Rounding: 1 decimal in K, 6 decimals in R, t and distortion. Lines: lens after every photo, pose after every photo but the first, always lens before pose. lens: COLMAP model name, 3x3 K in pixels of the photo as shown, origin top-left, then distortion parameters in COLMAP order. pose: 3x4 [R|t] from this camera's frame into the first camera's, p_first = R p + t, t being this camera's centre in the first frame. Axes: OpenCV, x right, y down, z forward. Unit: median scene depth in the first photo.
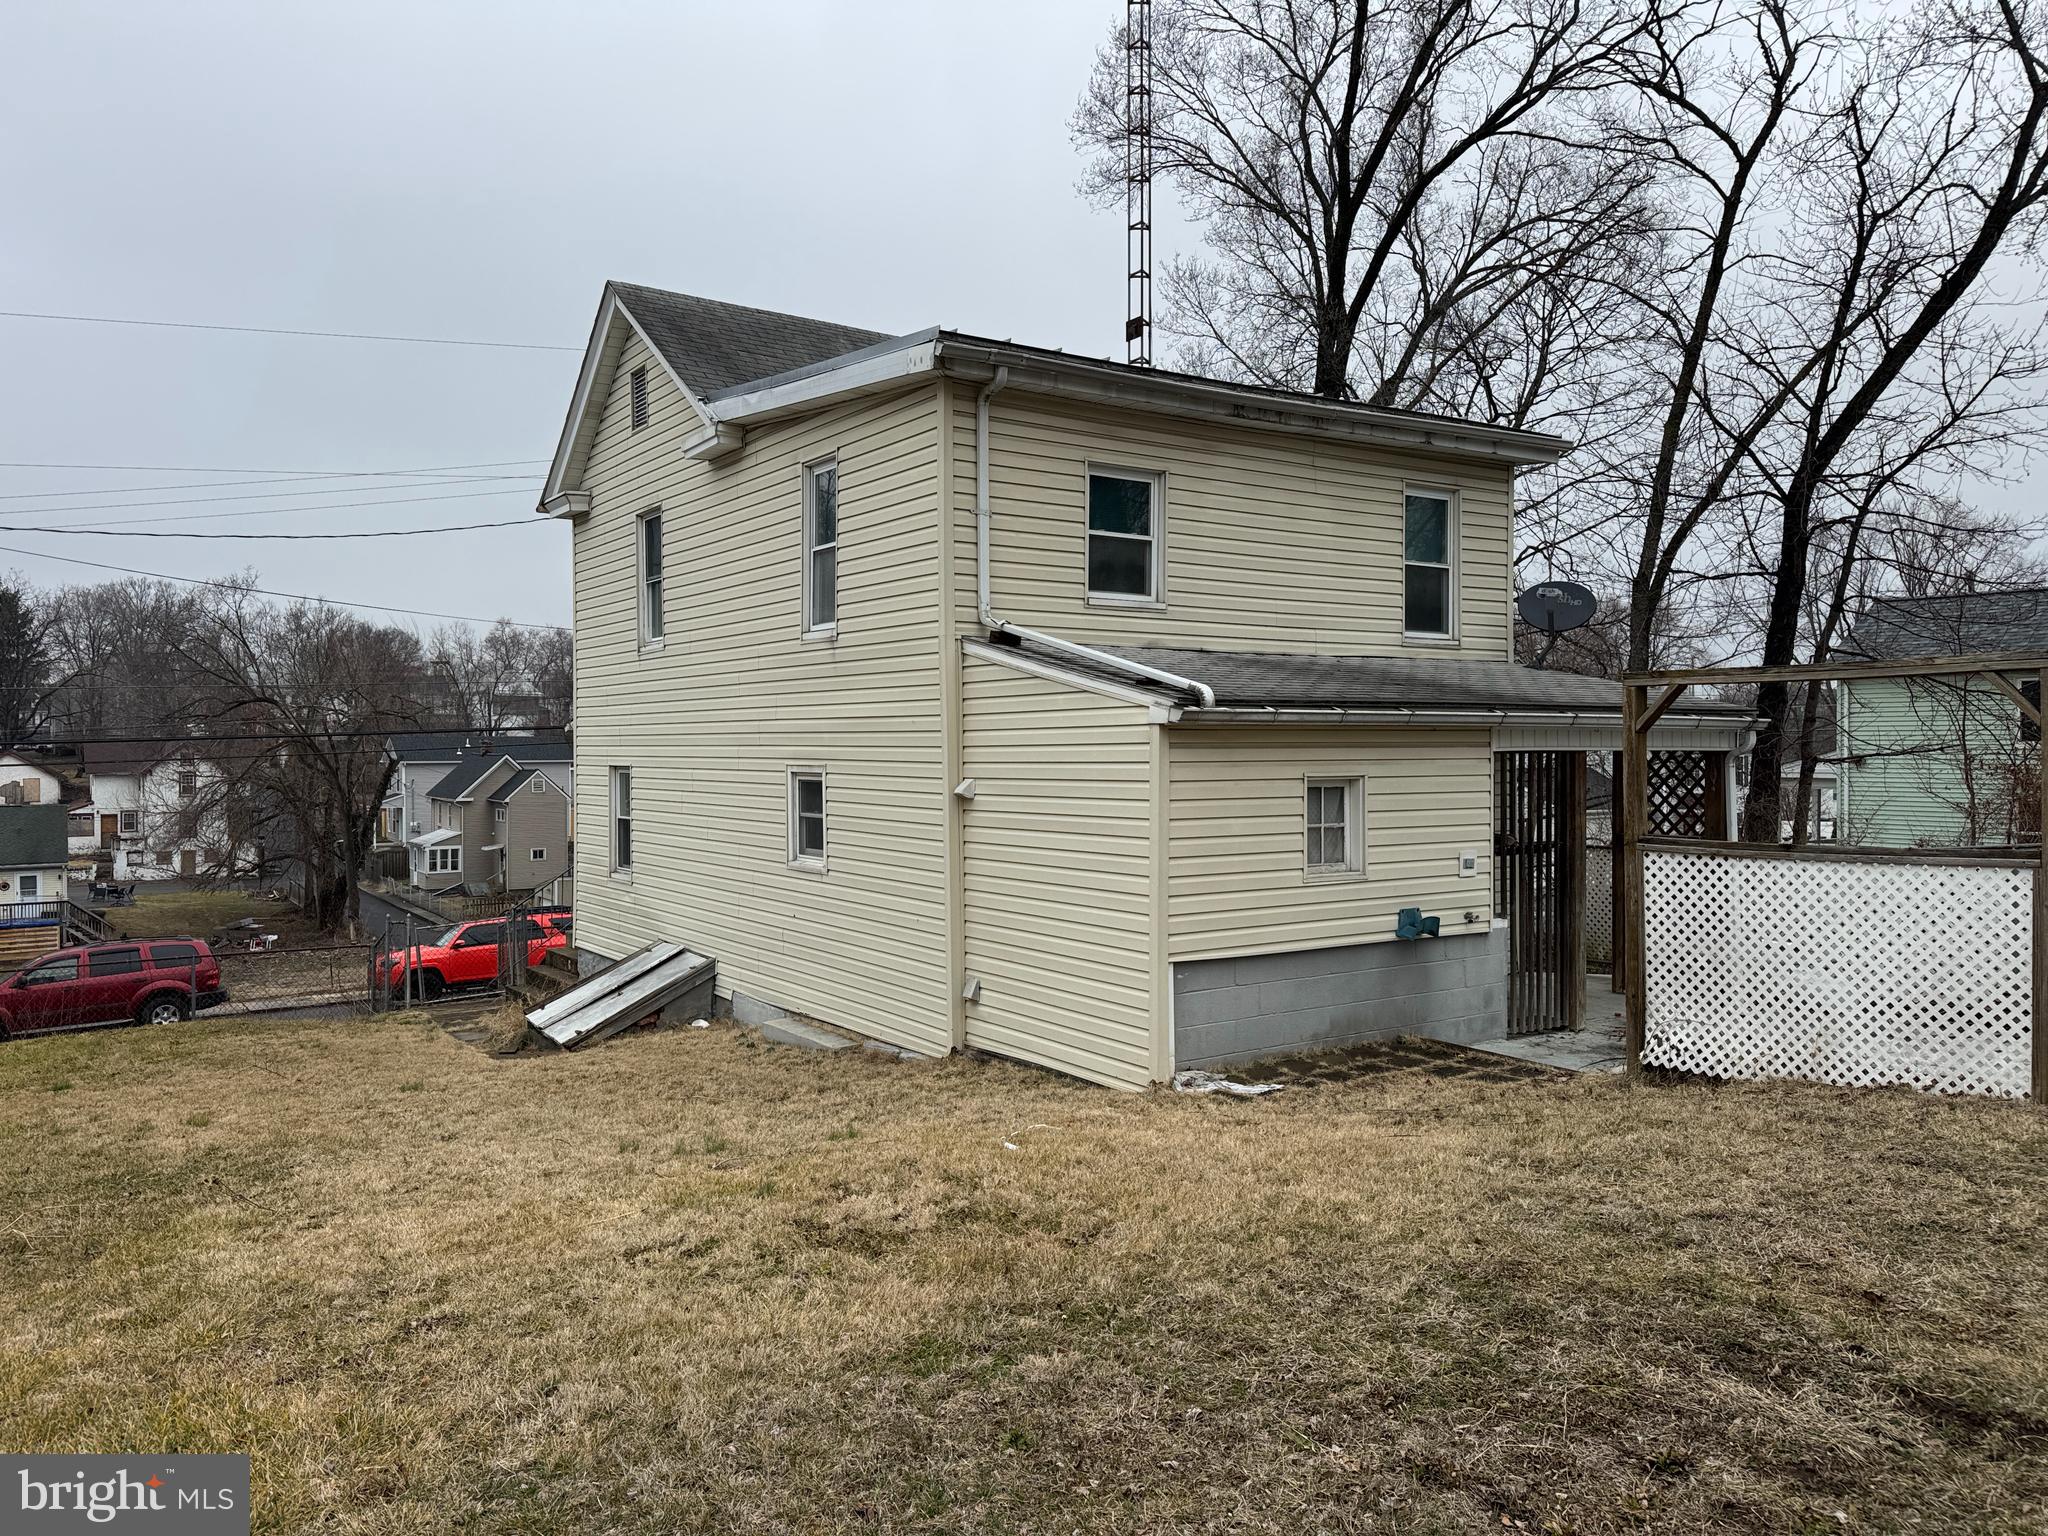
lens RADIAL K [[1460.6, 0, 1018.1], [0, 1460.6, 761.7], [0, 0, 1]] dist [0.042938, -0.042255]
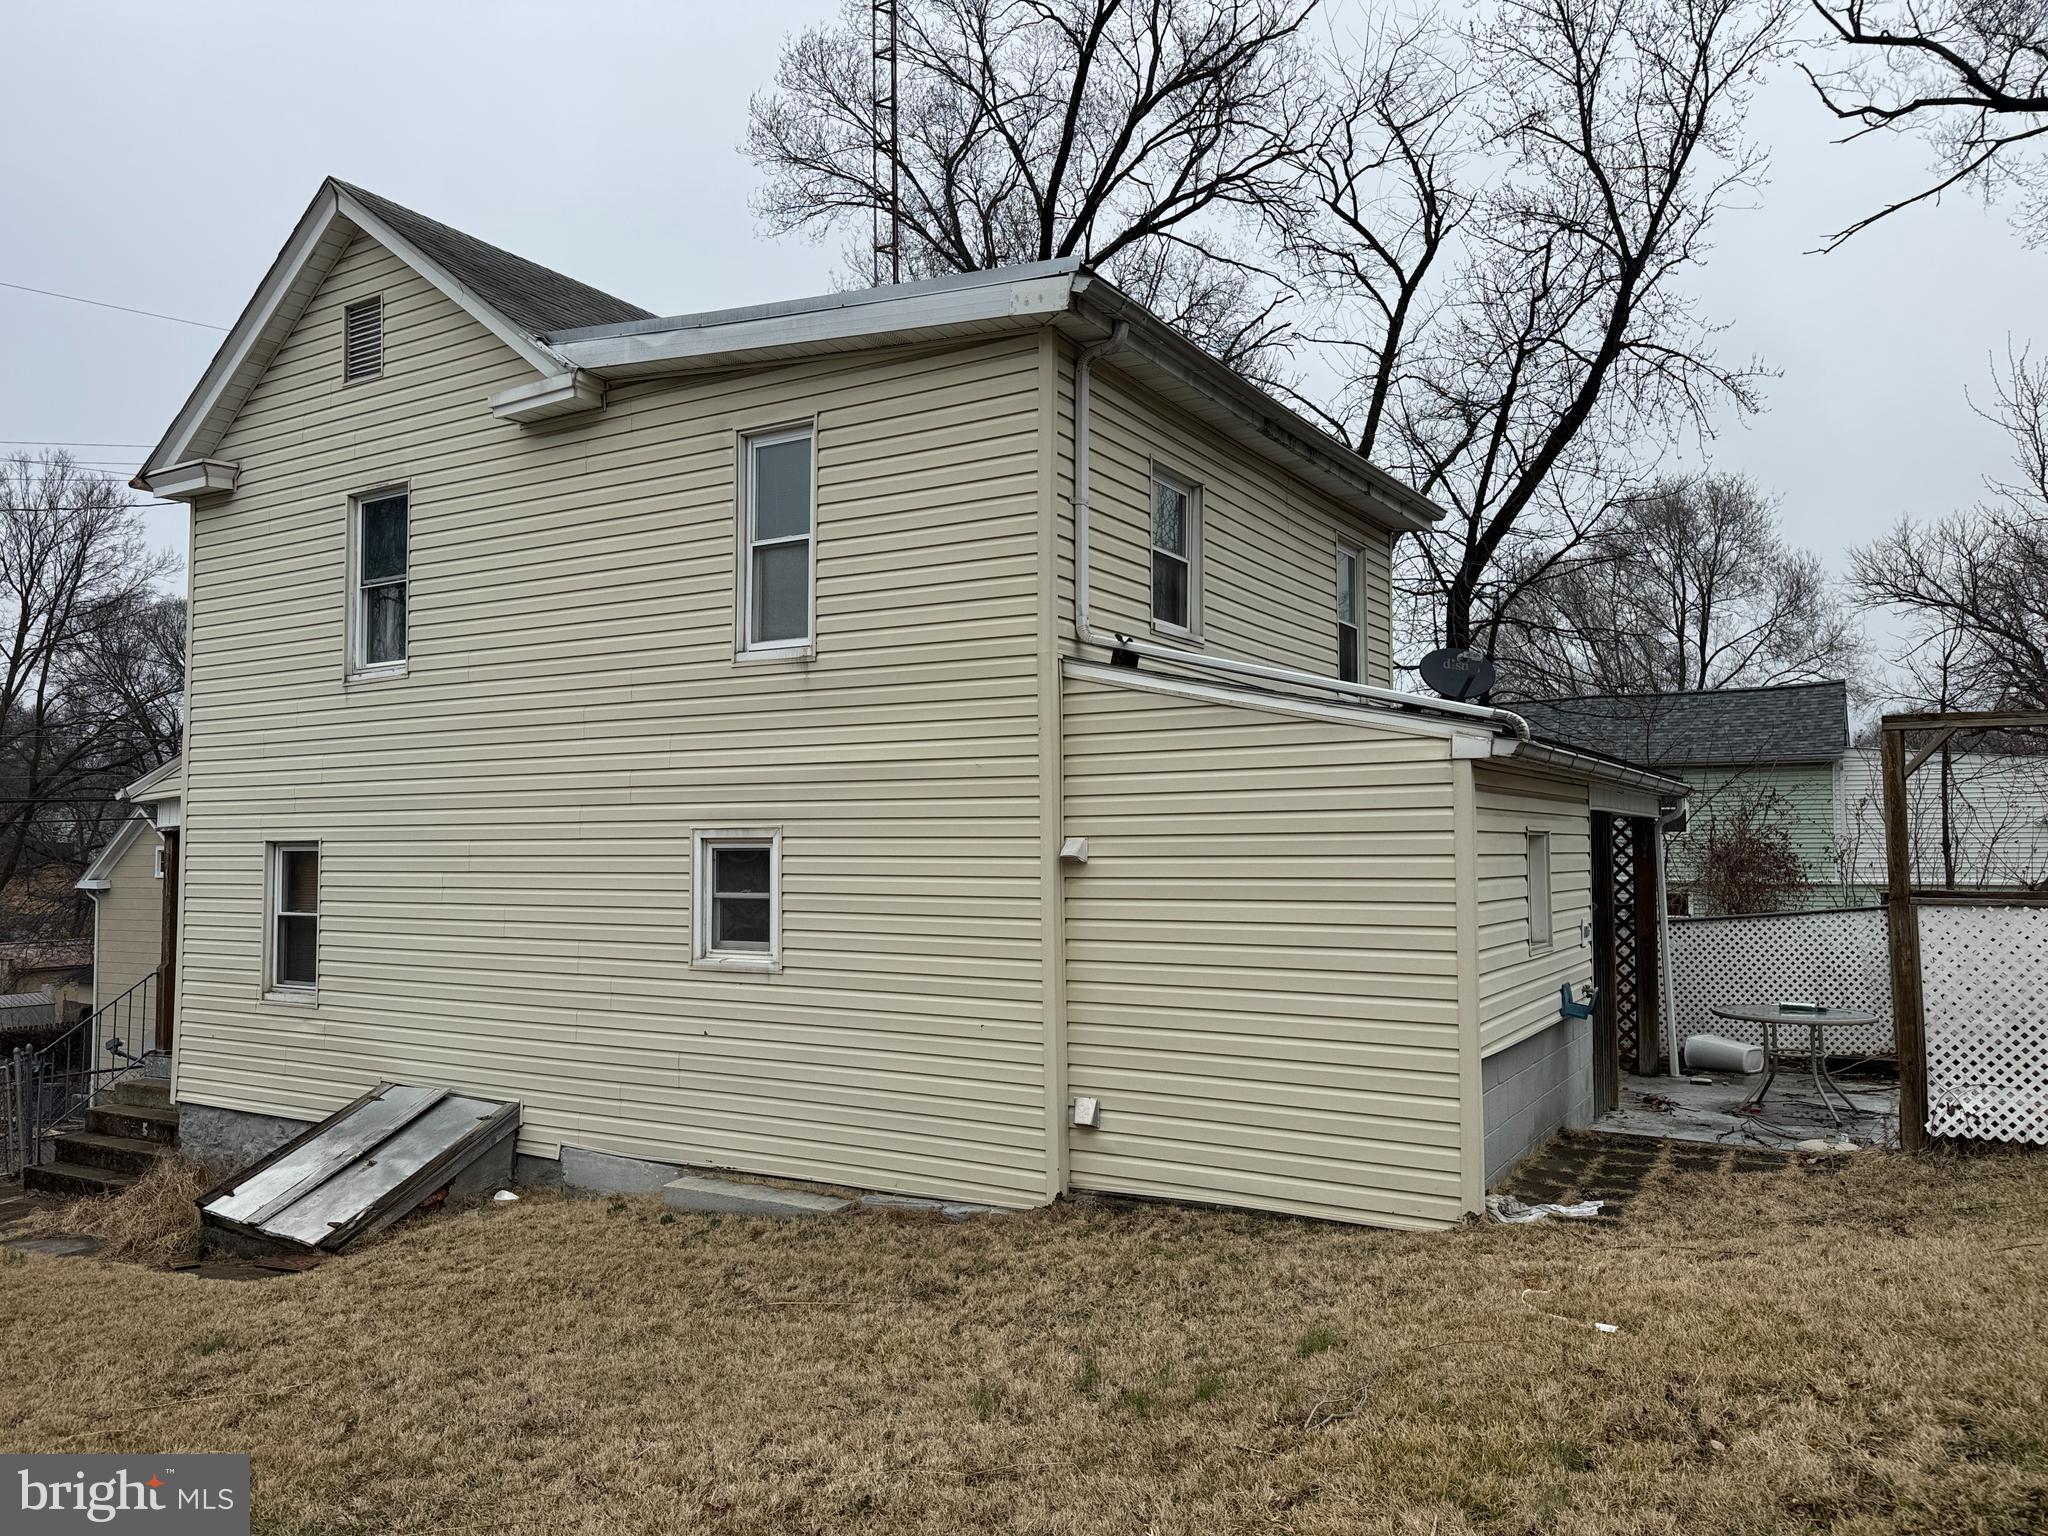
lens RADIAL K [[1460.6, 0, 1020.6], [0, 1460.6, 759.7], [0, 0, 1]] dist [0.042938, -0.042255]
pose [[0.908350, 0.024030, 0.417519, -0.310272], [0.006436, 0.997426, -0.071408, 0.020657], [-0.418161, 0.067551, 0.905858, 0.246052]]
